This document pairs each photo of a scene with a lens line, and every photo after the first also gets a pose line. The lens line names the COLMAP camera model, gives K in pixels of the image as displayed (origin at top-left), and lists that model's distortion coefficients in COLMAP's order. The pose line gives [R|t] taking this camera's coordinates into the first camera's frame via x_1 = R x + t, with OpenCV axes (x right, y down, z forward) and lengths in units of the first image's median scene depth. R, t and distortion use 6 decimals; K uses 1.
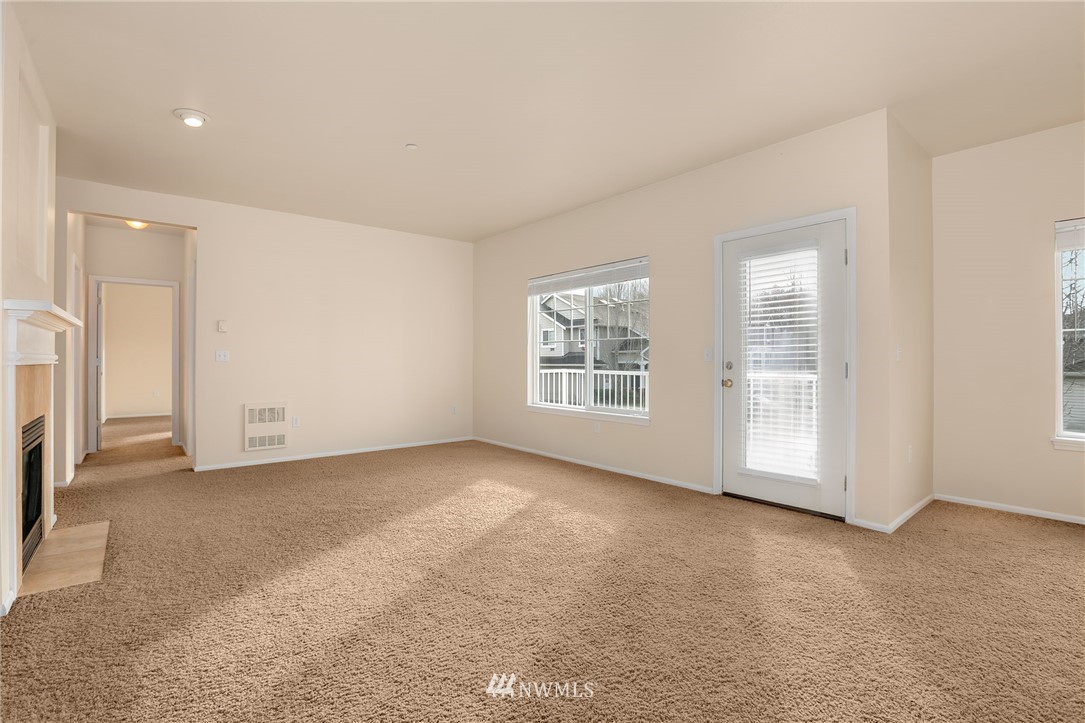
lens RADIAL K [[499.0, 0, 533.2], [0, 499.0, 359.3], [0, 0, 1]] dist [-0.030392, 0.009383]
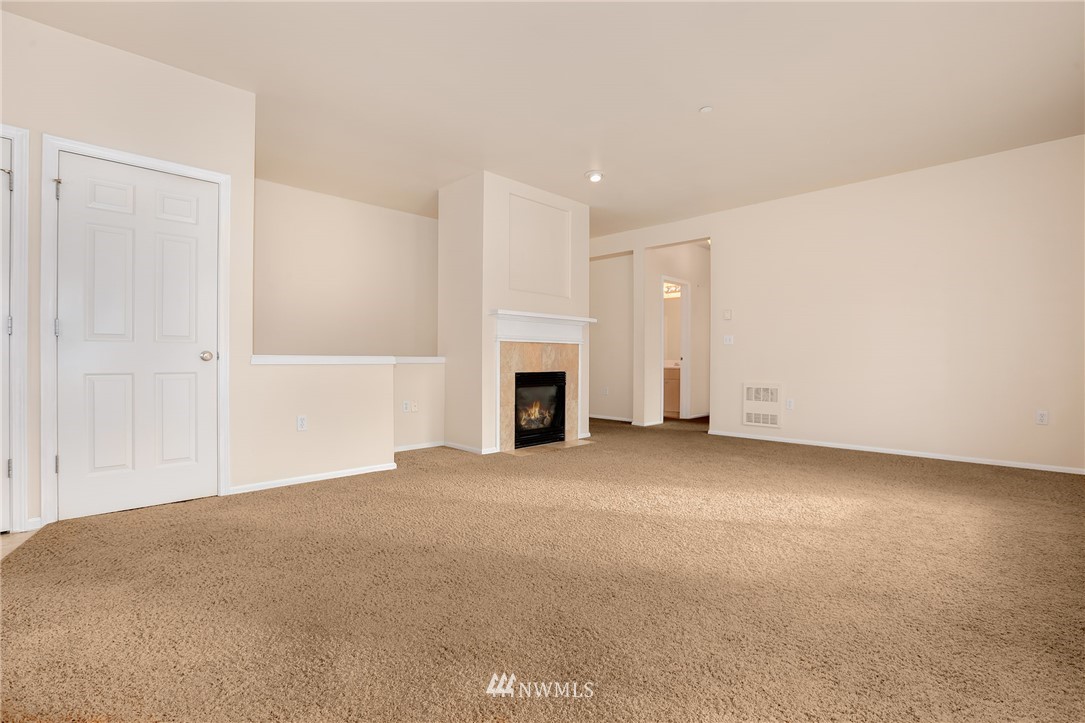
lens RADIAL K [[499.0, 0, 537.3], [0, 499.0, 357.3], [0, 0, 1]] dist [-0.030392, 0.009383]
pose [[0.084910, -0.006342, -0.996368, 0.494653], [-0.001670, 0.999977, -0.006508, 0.041847], [0.996387, 0.002217, 0.084897, 0.436280]]
